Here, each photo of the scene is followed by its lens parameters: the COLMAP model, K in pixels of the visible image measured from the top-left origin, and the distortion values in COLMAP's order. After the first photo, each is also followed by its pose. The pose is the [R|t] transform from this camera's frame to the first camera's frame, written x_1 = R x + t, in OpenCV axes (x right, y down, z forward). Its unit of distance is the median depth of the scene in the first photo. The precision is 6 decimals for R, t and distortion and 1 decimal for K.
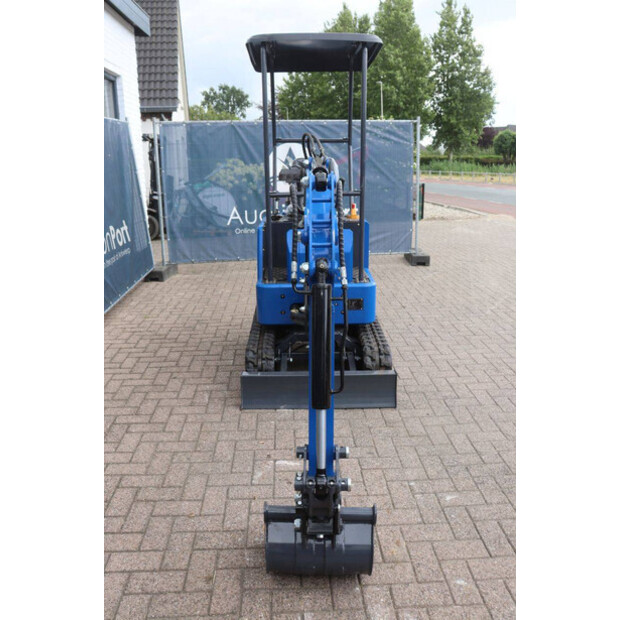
lens RADIAL K [[524.9, 0, 308.1], [0, 524.9, 302.1], [0, 0, 1]] dist [-0.154506, 0.137974]
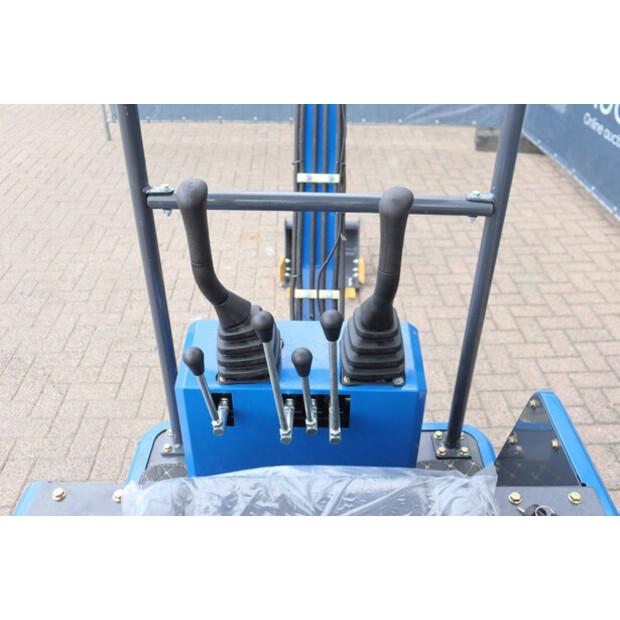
lens RADIAL K [[621.7, 0, 320.3], [0, 621.7, 306.7], [0, 0, 1]] dist [-0.098336, 0.167794]
pose [[-0.999984, -0.004142, 0.003850, 0.009772], [0.000161, 0.659724, 0.751508, -0.410707], [-0.005653, 0.751497, -0.659713, 1.237602]]
